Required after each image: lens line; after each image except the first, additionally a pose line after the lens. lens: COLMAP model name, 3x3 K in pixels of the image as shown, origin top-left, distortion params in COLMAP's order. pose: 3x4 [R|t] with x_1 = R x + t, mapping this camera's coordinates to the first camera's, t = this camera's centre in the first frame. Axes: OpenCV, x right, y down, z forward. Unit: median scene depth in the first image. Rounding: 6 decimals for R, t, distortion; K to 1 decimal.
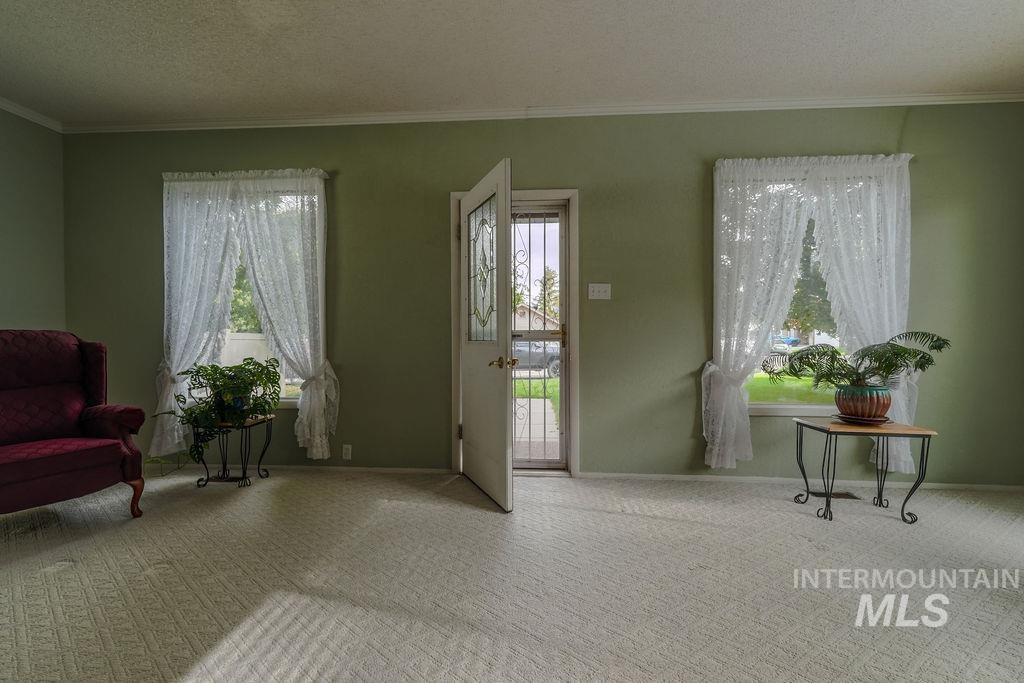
lens RADIAL K [[435.7, 0, 512.0], [0, 435.7, 341.5], [0, 0, 1]] dist [0.011664, -0.000047]
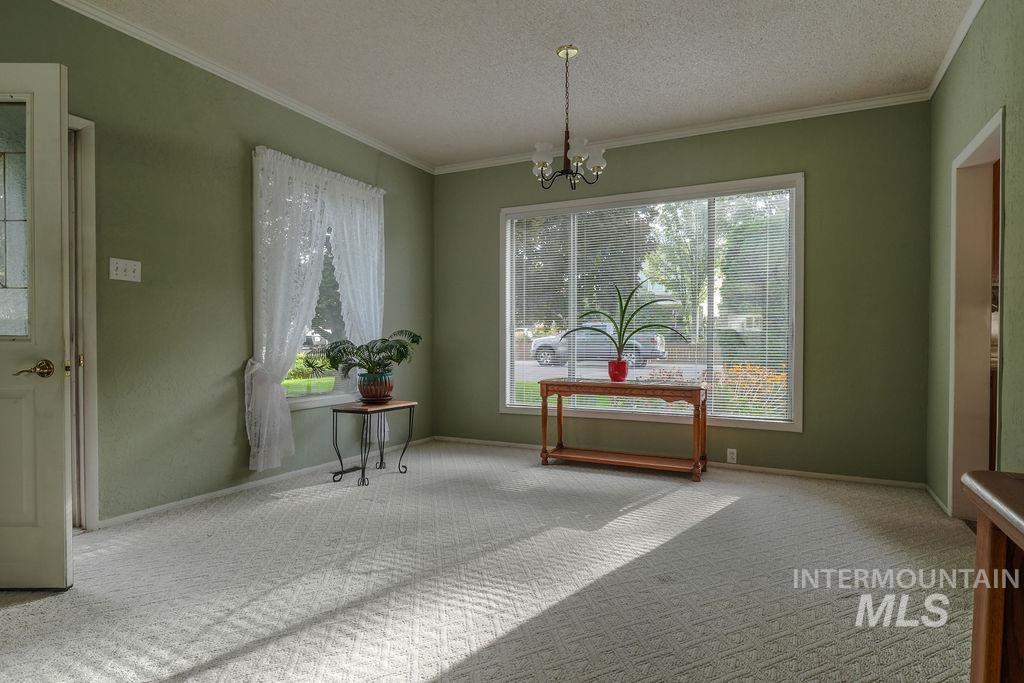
lens RADIAL K [[568.3, 0, 512.0], [0, 568.3, 341.5], [0, 0, 1]] dist [-0.000148, 0.000013]
pose [[0.392452, -0.005761, 0.919755, -0.466038], [0.004567, 0.999980, 0.004315, 0.005874], [-0.919761, 0.002507, 0.392470, 0.017396]]
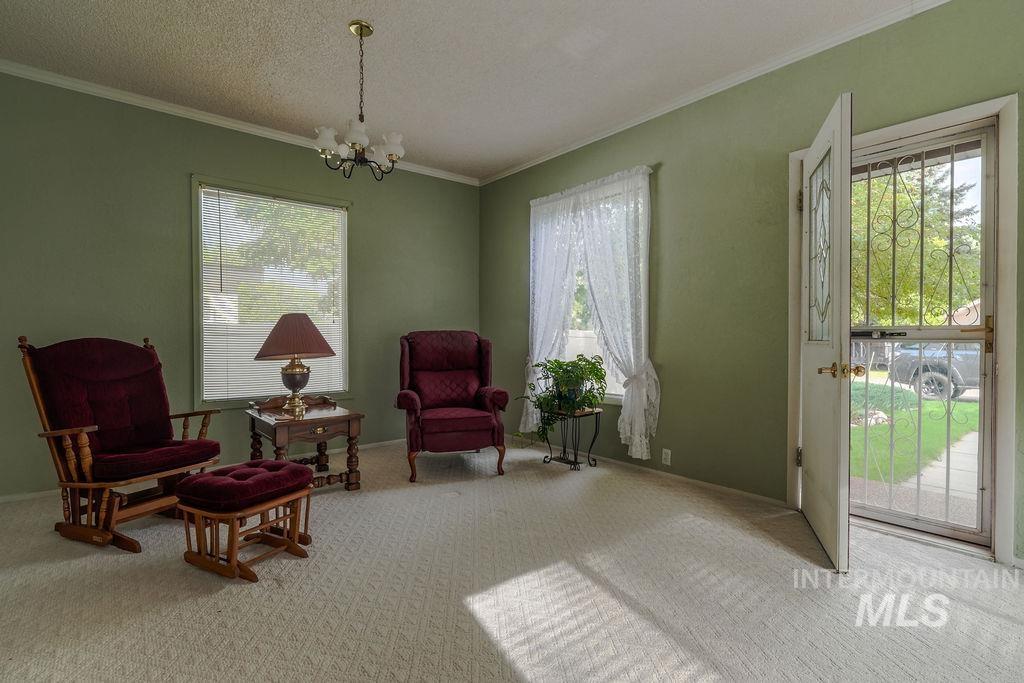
lens RADIAL K [[497.5, 0, 512.0], [0, 497.5, 341.5], [0, 0, 1]] dist [0.000342, -0.000054]
pose [[0.691638, 0.009800, -0.722178, 0.173281], [-0.008468, 0.999949, 0.005460, -0.000695], [0.722195, 0.002339, 0.691686, 0.010502]]
